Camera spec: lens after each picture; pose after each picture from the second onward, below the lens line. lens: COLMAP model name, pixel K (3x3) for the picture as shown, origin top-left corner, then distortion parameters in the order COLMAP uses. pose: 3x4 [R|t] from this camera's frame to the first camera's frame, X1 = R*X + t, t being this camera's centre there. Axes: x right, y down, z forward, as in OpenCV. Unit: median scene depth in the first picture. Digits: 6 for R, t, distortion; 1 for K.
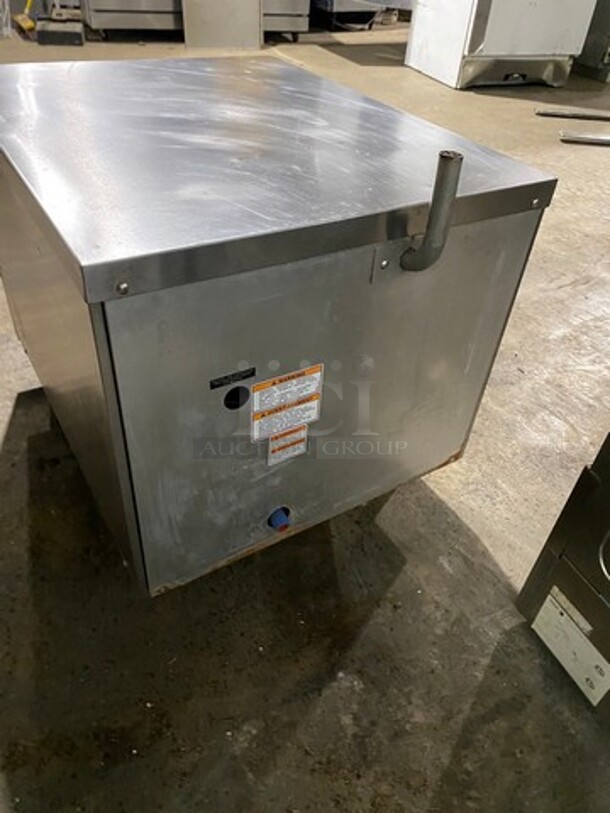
lens RADIAL K [[613.1, 0, 300.5], [0, 613.1, 405.3], [0, 0, 1]] dist [0.005610, 0.000235]
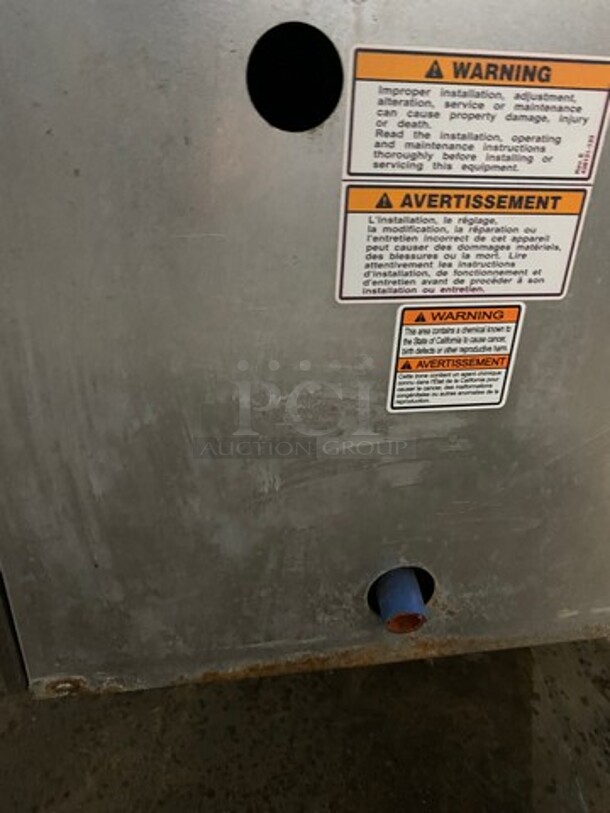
lens RADIAL K [[613.1, 0, 300.2], [0, 613.1, 406.0], [0, 0, 1]] dist [0.005610, 0.000235]
pose [[0.924041, 0.161325, -0.346588, 0.021948], [-0.225767, 0.961902, -0.154187, 0.157728], [0.308510, 0.220724, 0.925258, 0.658288]]
